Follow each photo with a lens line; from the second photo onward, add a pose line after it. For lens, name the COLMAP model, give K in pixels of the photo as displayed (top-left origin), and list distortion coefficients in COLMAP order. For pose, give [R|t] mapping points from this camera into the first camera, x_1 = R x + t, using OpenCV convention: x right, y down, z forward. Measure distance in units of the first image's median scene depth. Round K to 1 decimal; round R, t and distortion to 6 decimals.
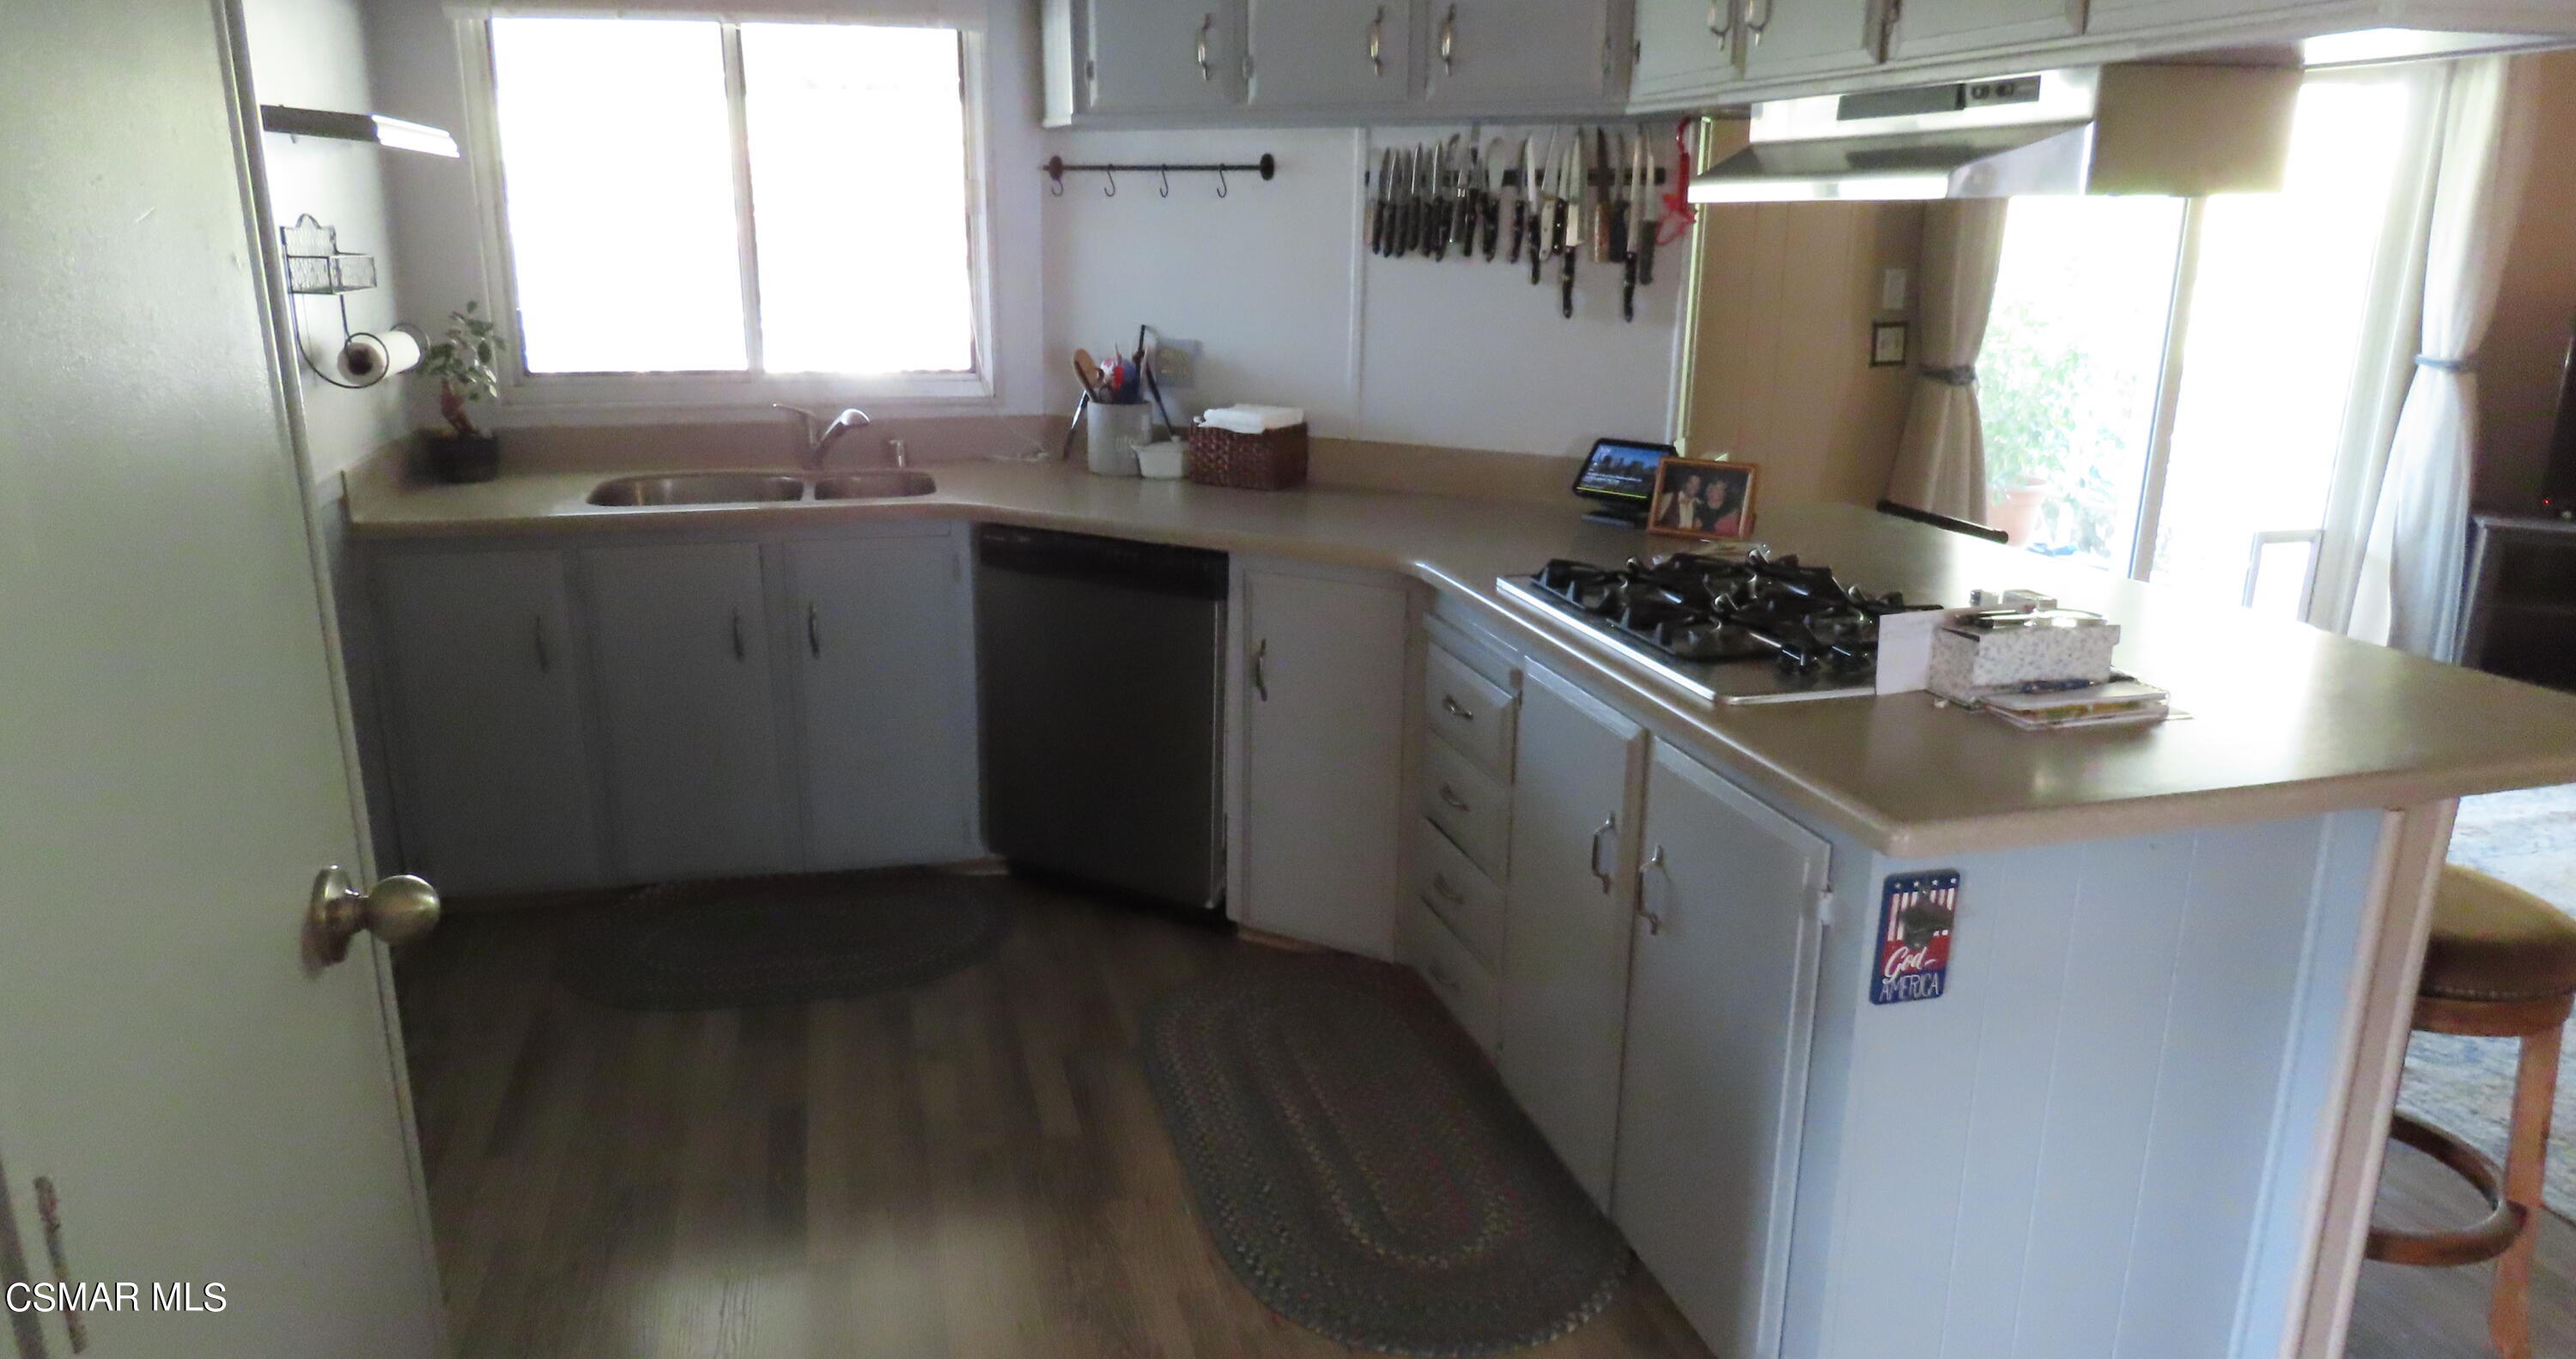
lens RADIAL K [[1618.8, 0, 1293.0], [0, 1618.8, 686.7], [0, 0, 1]] dist [-0.008891, 0.006366]
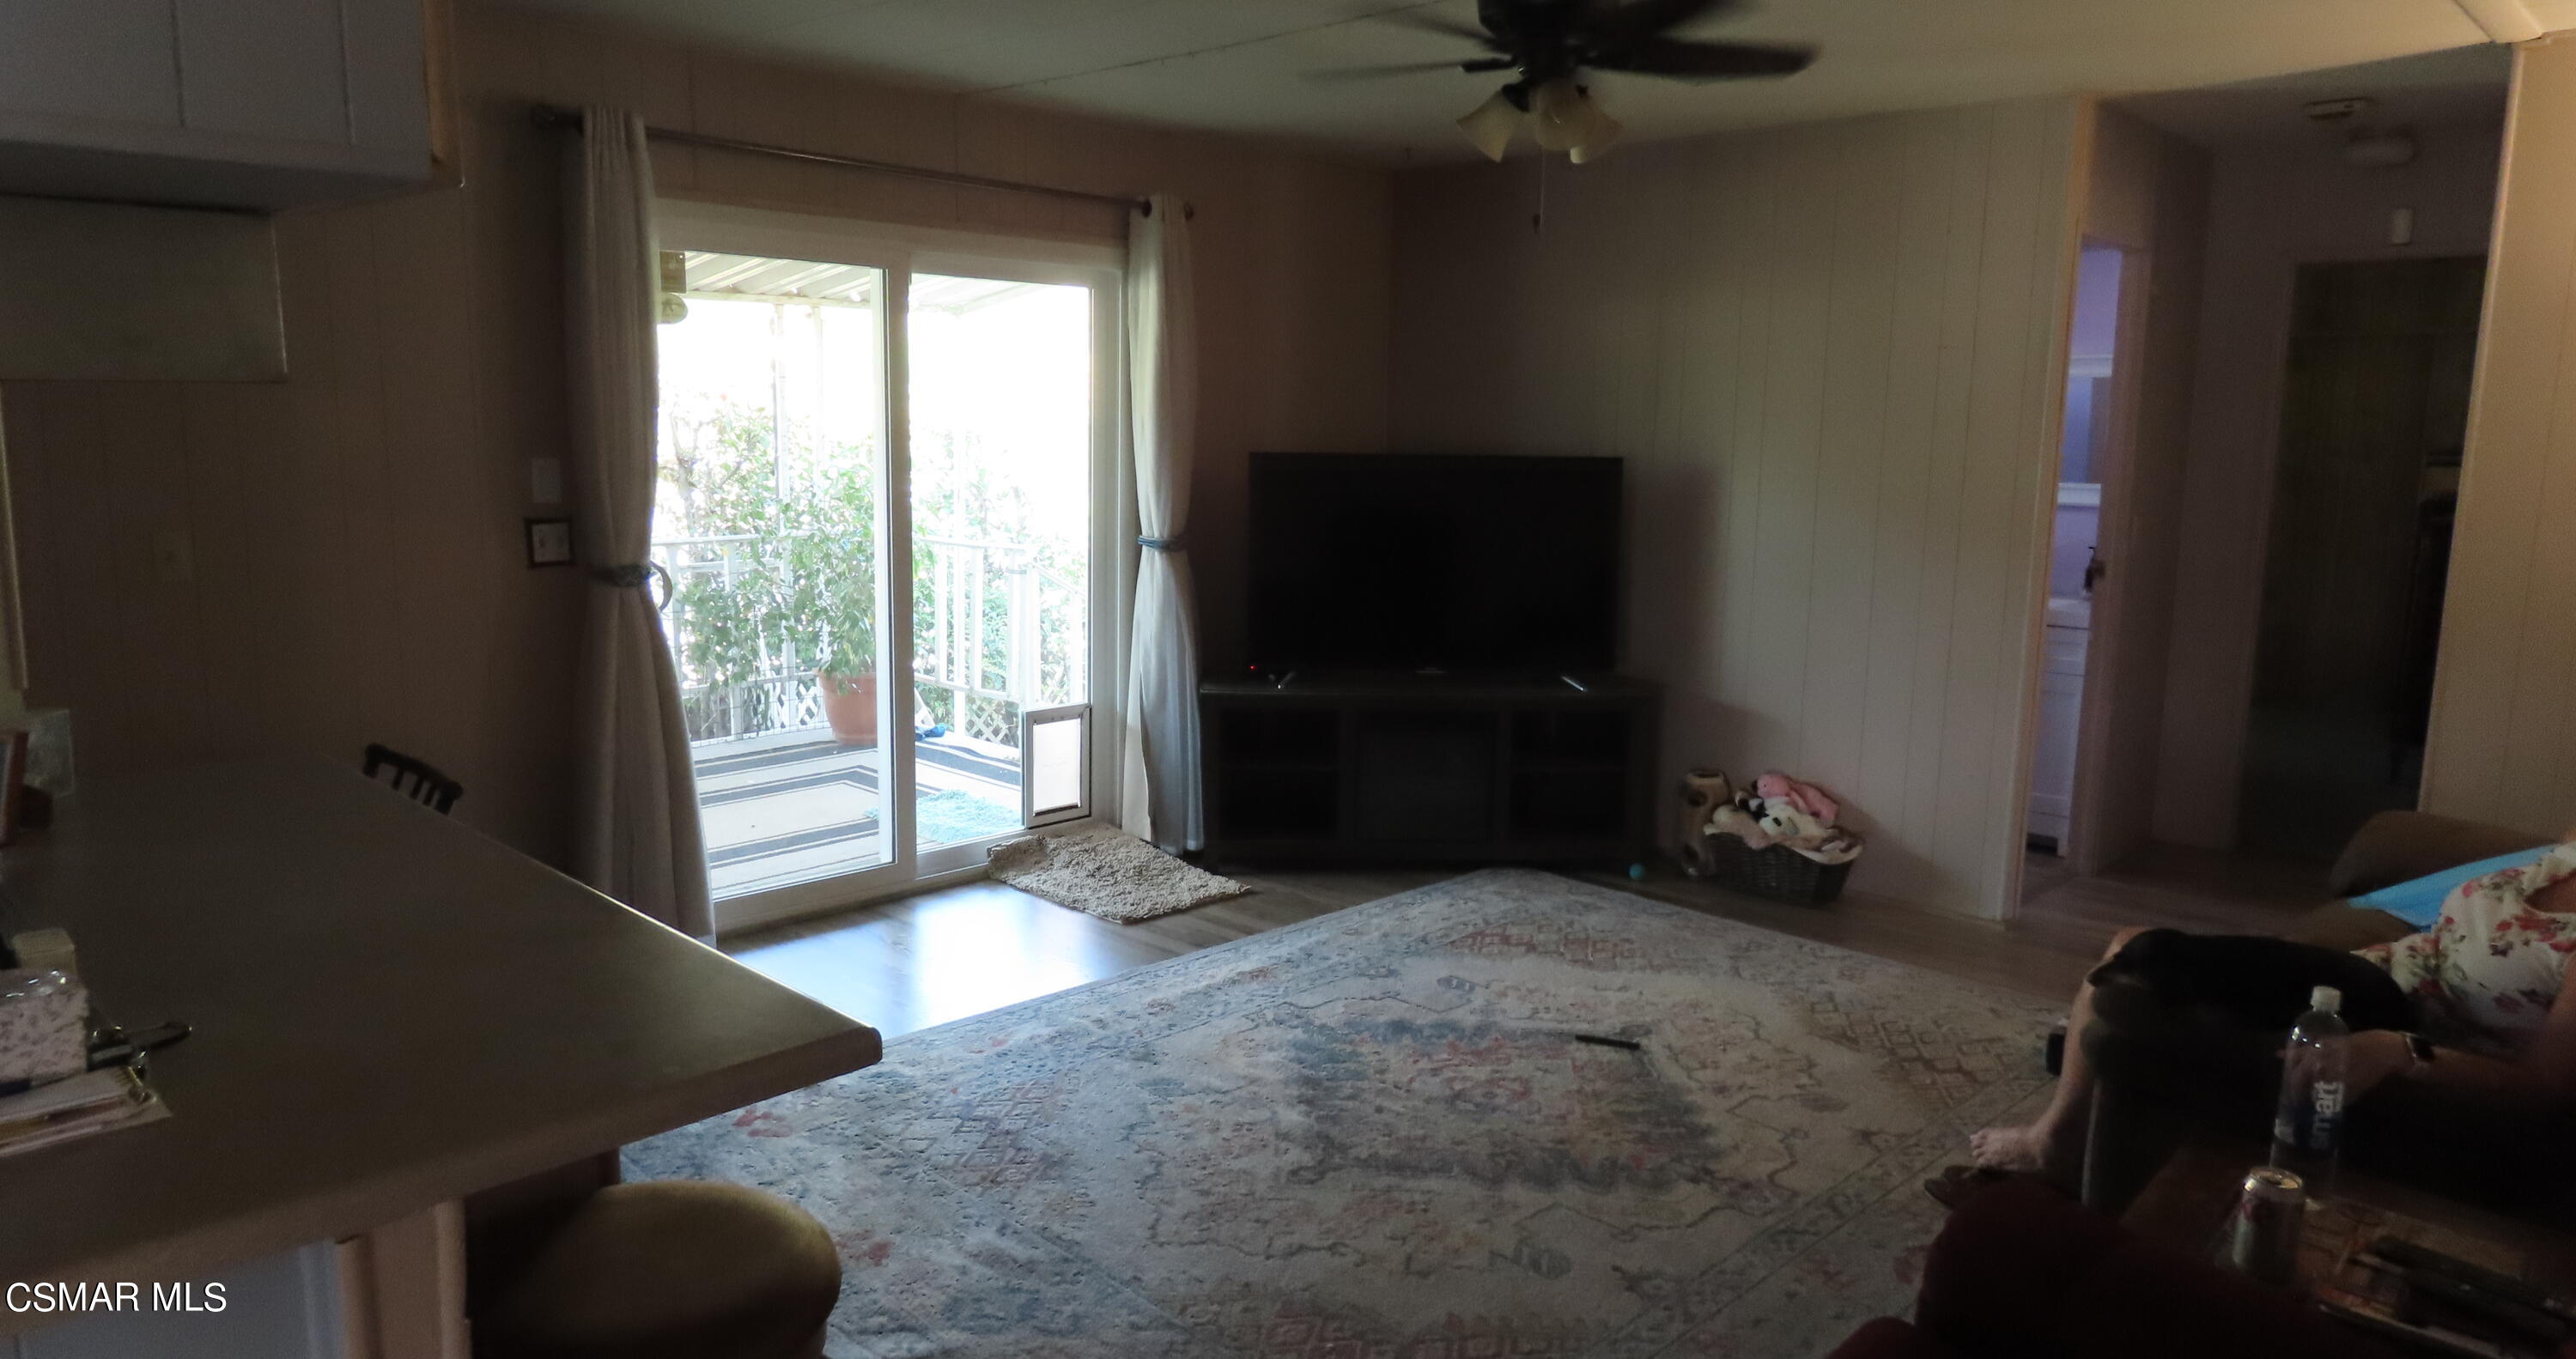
lens RADIAL K [[1618.8, 0, 1295.2], [0, 1618.8, 676.6], [0, 0, 1]] dist [-0.008891, 0.006366]
pose [[0.857064, -0.069141, 0.510550, 0.466711], [0.126133, 0.988957, -0.077813, -0.038887], [-0.499532, 0.131088, 0.856320, 0.110350]]
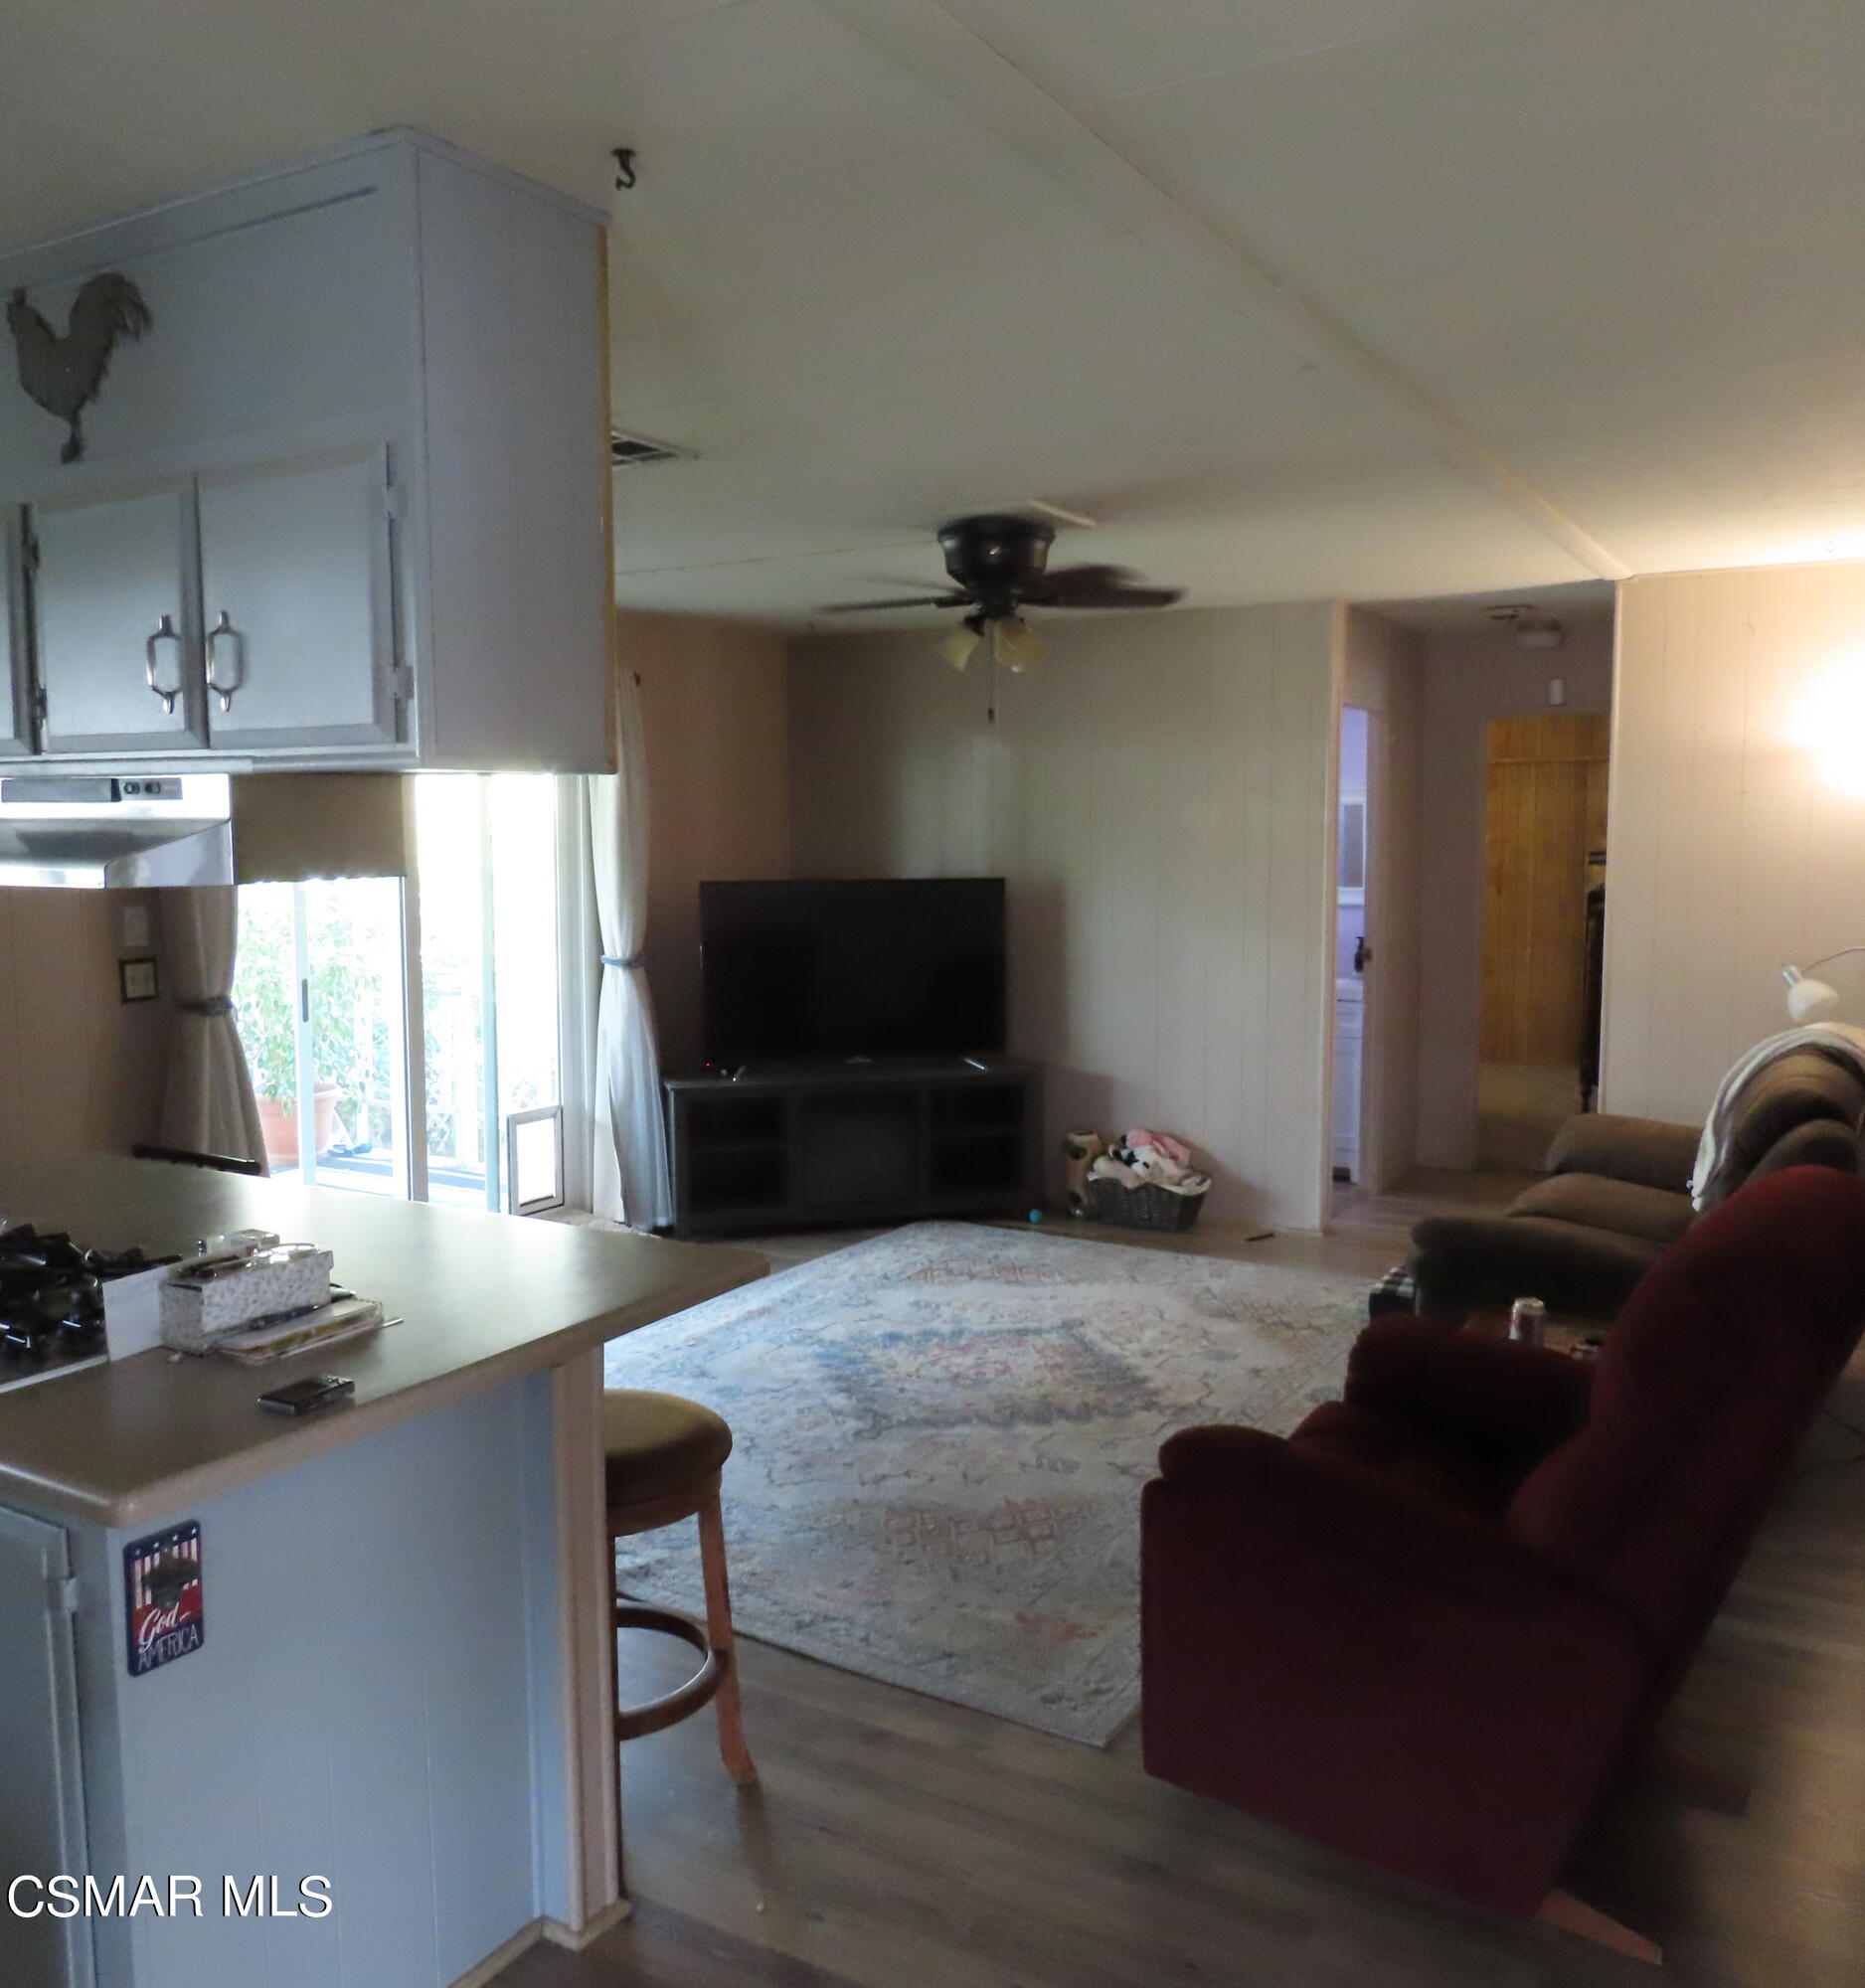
lens RADIAL K [[1654.5, 0, 941.4], [0, 1654.5, 999.2], [0, 0, 1]] dist [-0.010926, -0.000408]
pose [[0.715480, -0.075928, 0.694495, 0.025414], [0.195007, 0.976271, -0.094165, -0.013842], [-0.670865, 0.202804, 0.713309, -0.101992]]
